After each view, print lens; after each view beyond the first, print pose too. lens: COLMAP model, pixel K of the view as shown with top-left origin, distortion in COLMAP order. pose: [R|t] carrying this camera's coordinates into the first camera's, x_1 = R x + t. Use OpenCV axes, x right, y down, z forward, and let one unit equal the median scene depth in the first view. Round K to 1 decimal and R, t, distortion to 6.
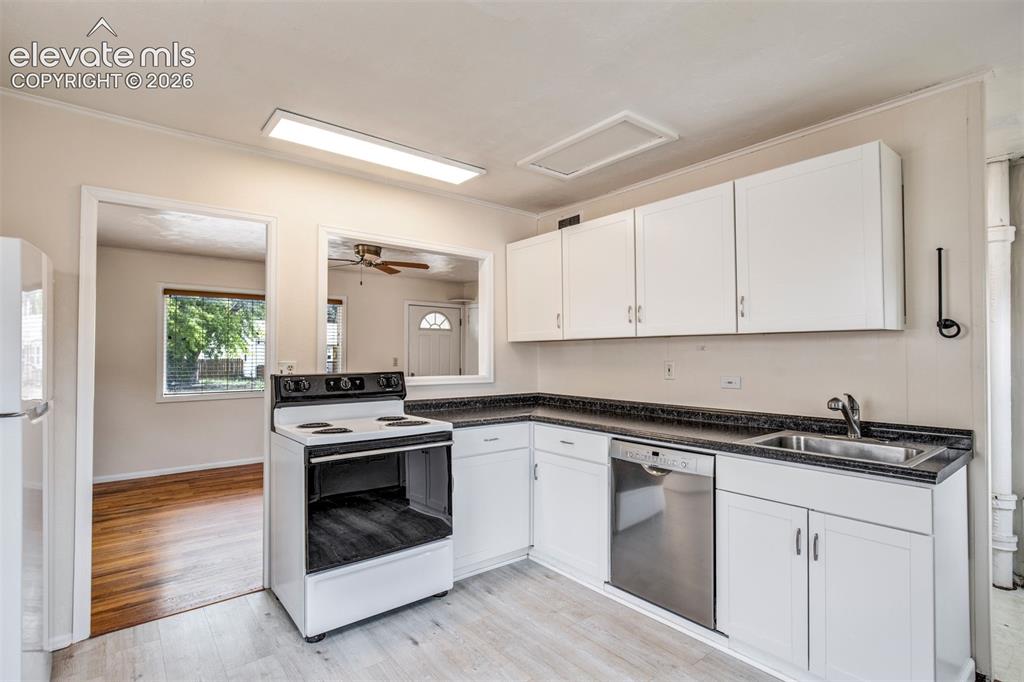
lens RADIAL K [[501.8, 0, 514.5], [0, 501.8, 343.9], [0, 0, 1]] dist [-0.002635, -0.000040]
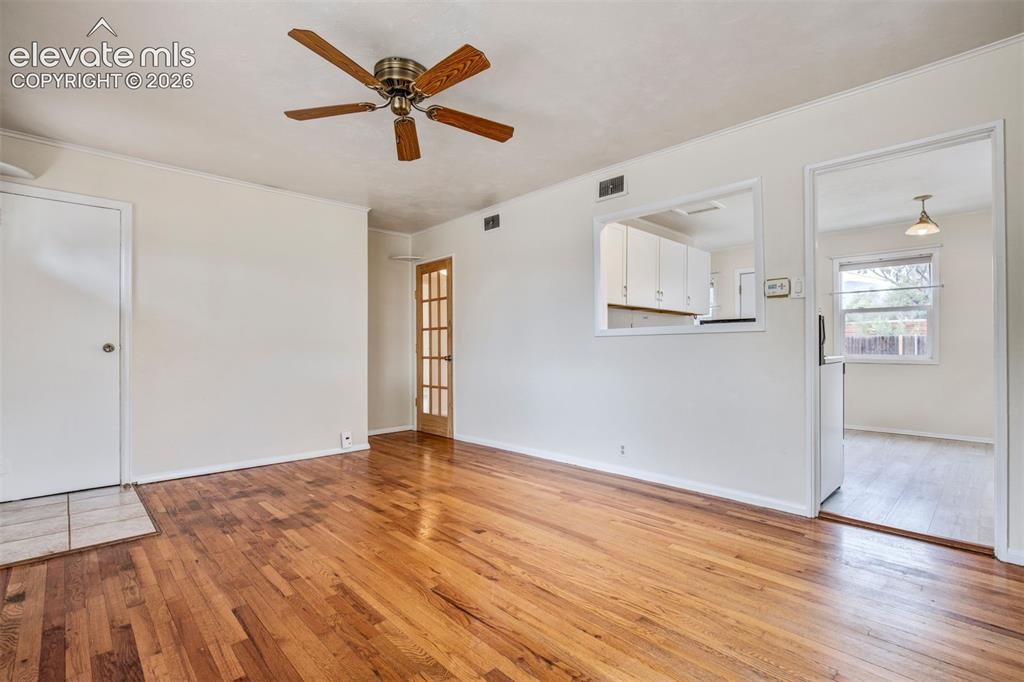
lens RADIAL K [[470.7, 0, 515.0], [0, 470.7, 346.3], [0, 0, 1]] dist [-0.014818, 0.000655]
pose [[-0.075030, 0.002992, 0.997177, -1.708508], [-0.024188, 0.999696, -0.004819, 0.171410], [-0.996888, -0.024481, -0.074935, 2.008128]]
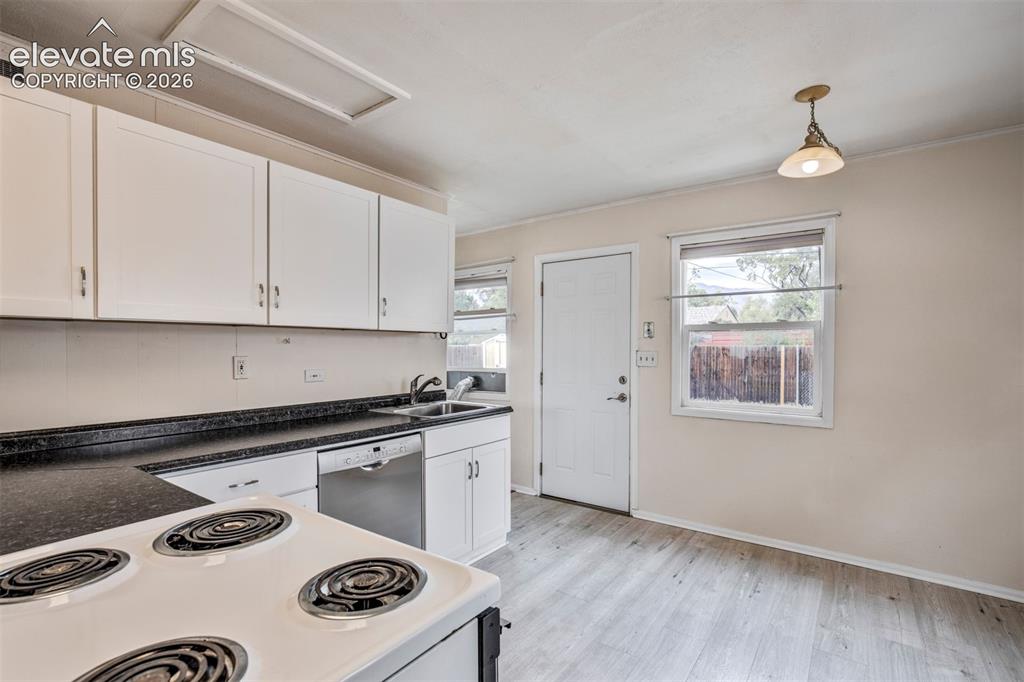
lens RADIAL K [[470.7, 0, 511.7], [0, 470.7, 355.1], [0, 0, 1]] dist [-0.014818, 0.000655]
pose [[-0.234605, -0.012384, 0.972012, -0.686332], [-0.024058, 0.999687, 0.006930, 0.022739], [-0.971793, -0.021759, -0.234829, 0.983118]]
